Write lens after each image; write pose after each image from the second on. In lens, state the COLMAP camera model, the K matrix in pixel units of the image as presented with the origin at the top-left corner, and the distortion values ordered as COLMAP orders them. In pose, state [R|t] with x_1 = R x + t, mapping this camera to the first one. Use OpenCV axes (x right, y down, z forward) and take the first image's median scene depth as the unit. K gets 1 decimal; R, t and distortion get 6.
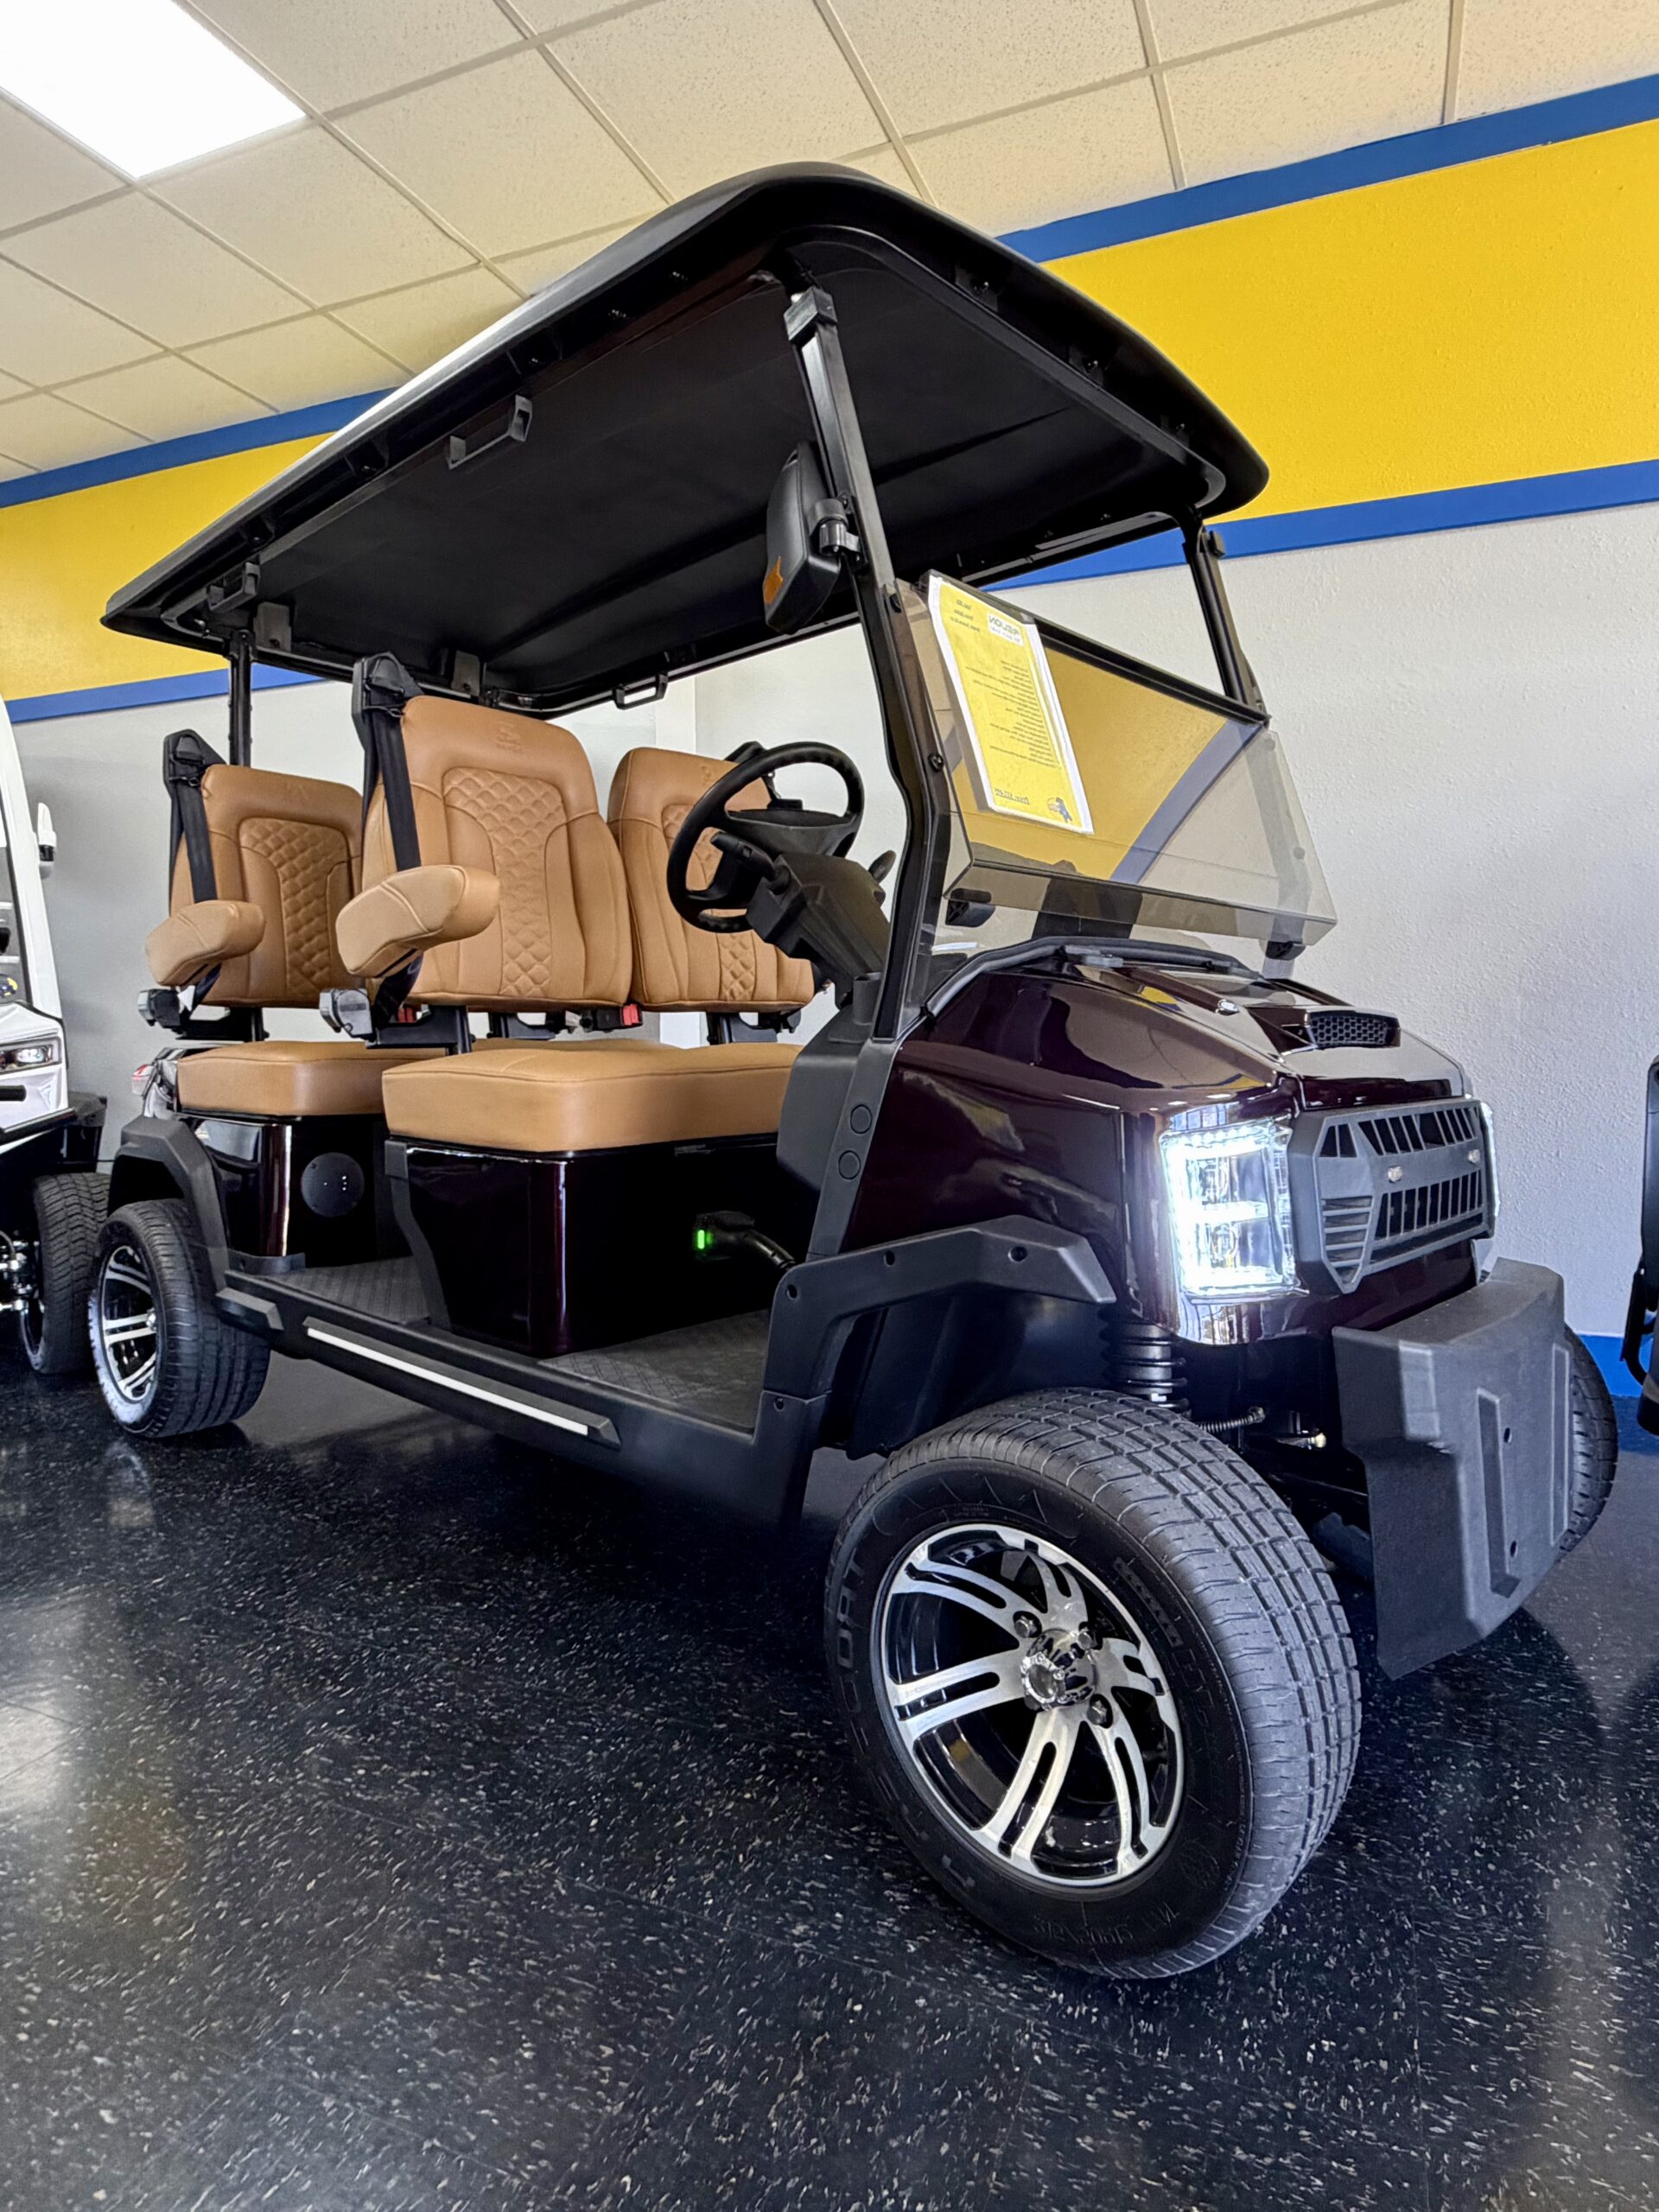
lens RADIAL K [[1271.6, 0, 836.9], [0, 1271.6, 1103.1], [0, 0, 1]] dist [-0.000785, 0.000149]
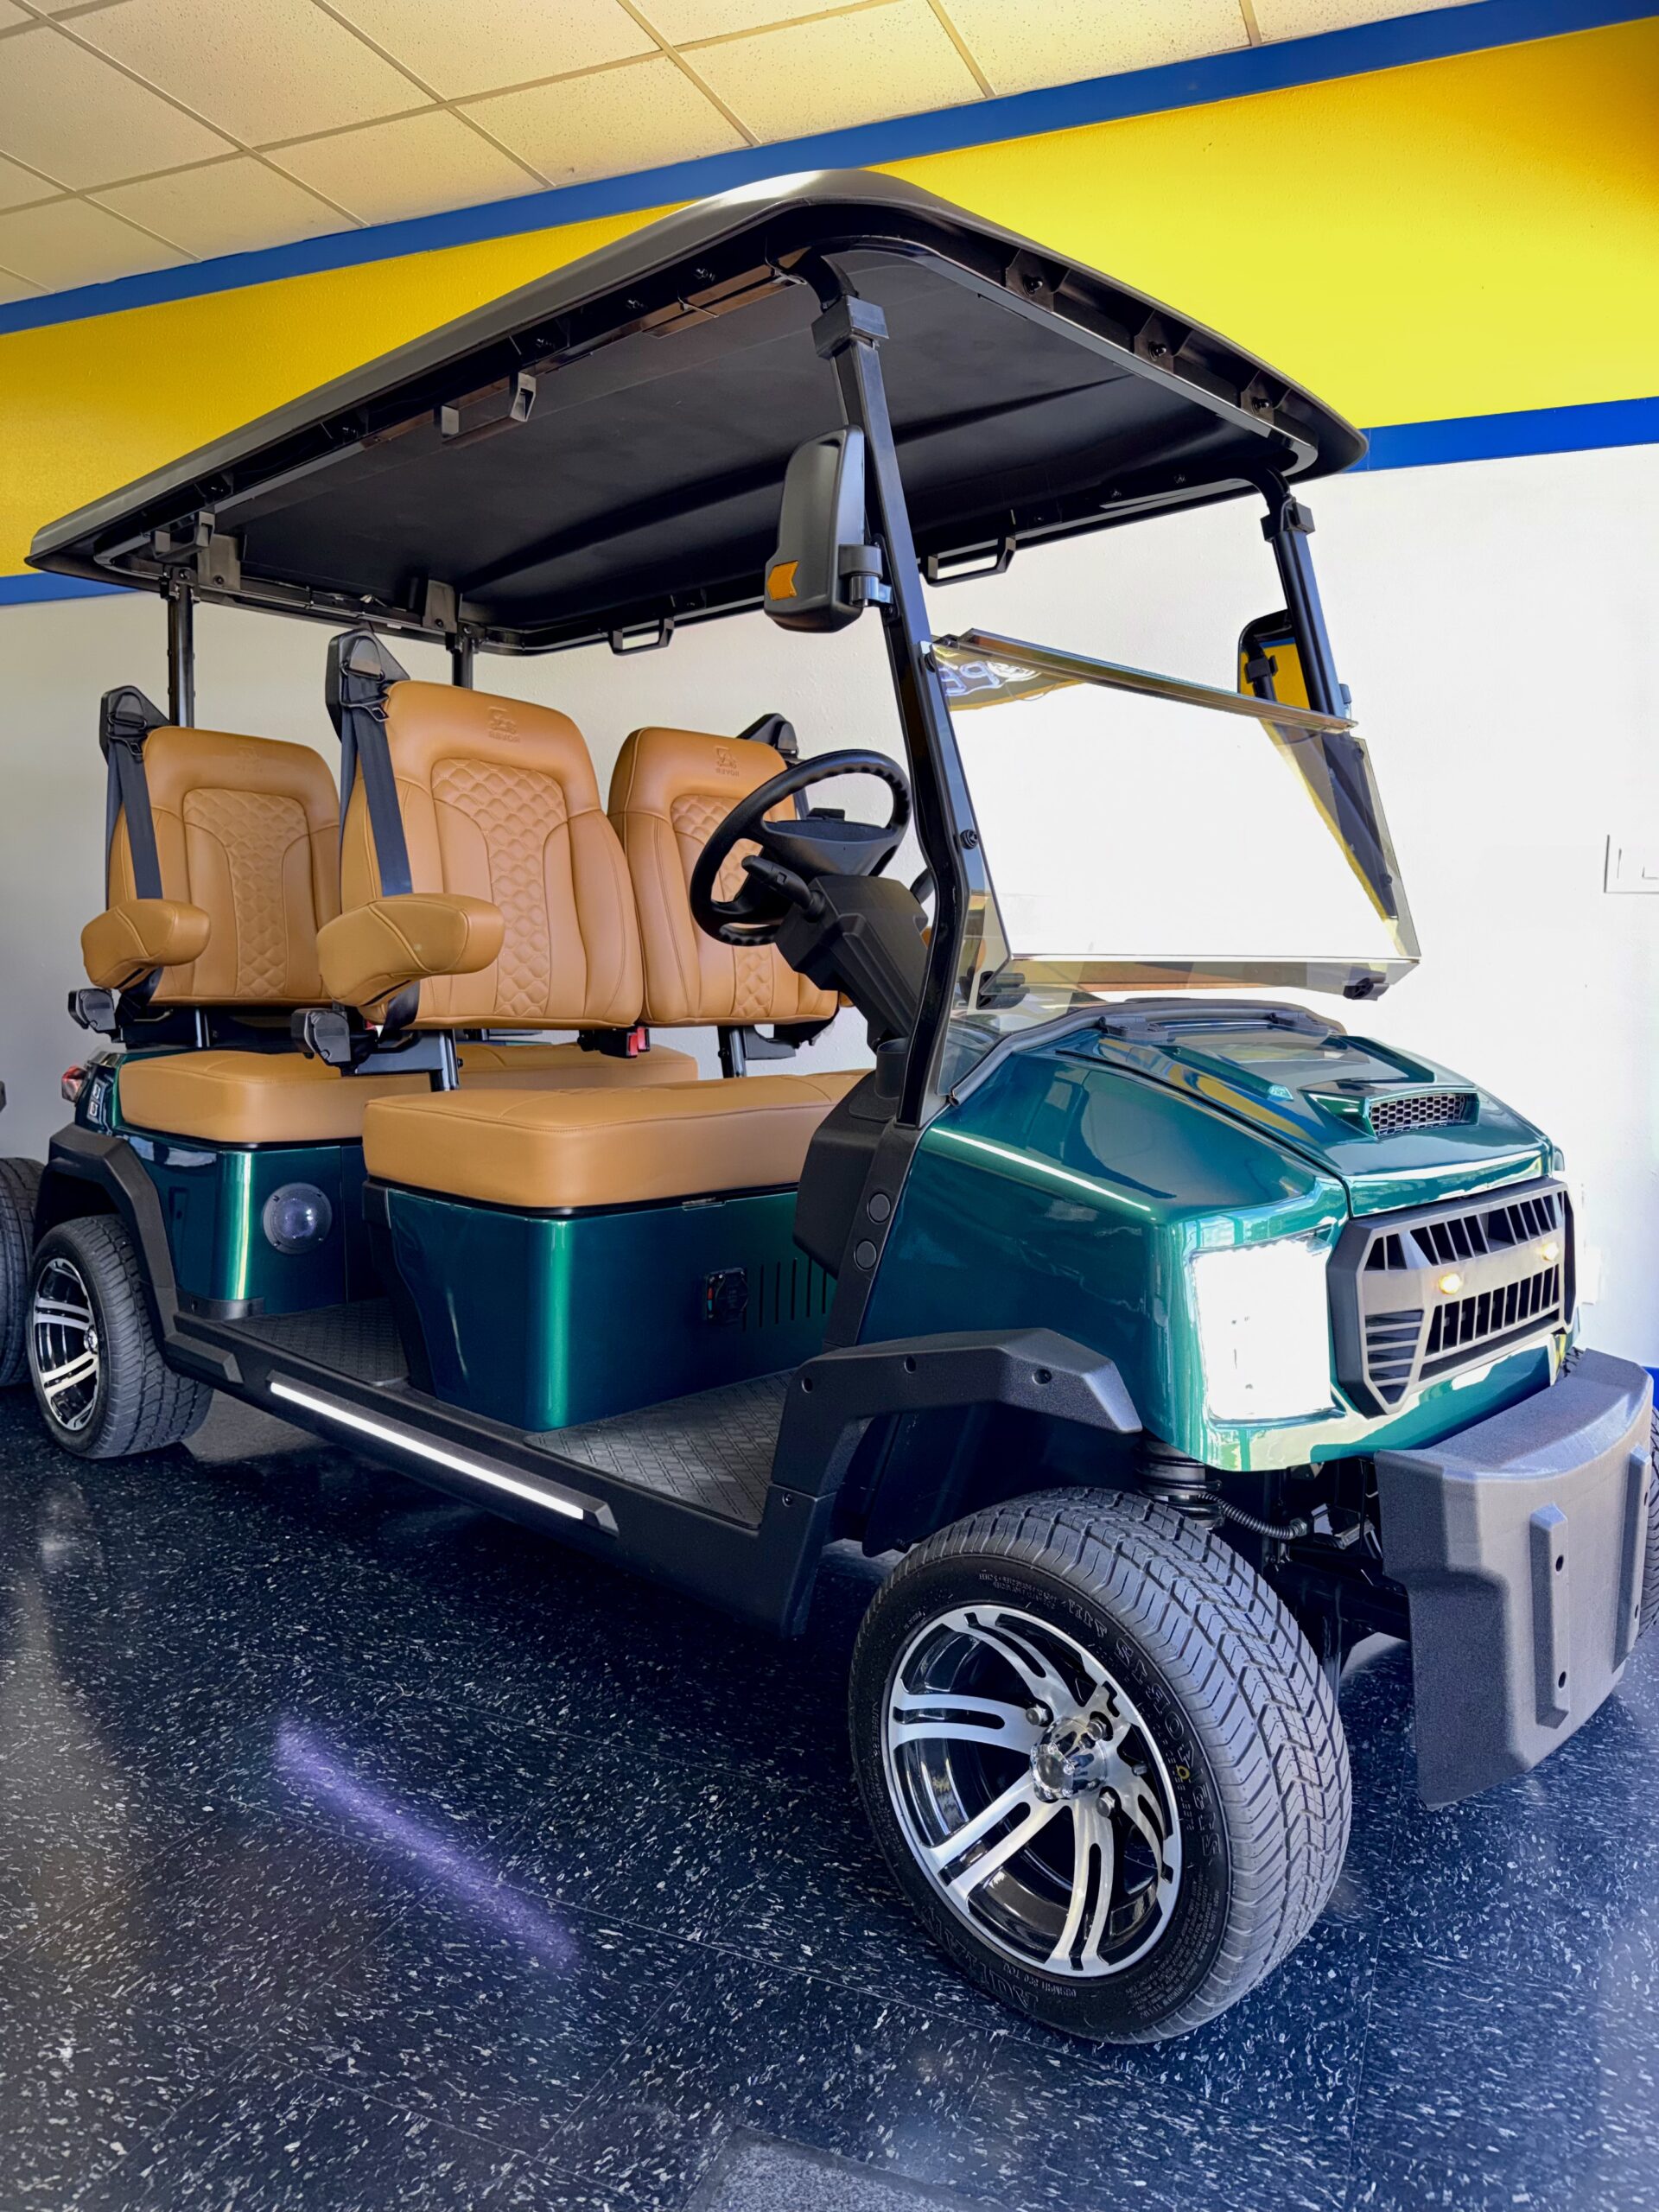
lens RADIAL K [[1548.4, 0, 838.5], [0, 1548.4, 1102.5], [0, 0, 1]] dist [0.066490, -0.069889]
pose [[0.999722, 0.019457, -0.013337, -0.001413], [-0.018989, 0.999230, 0.034345, -0.075109], [0.013995, -0.034082, 0.999321, -0.109168]]
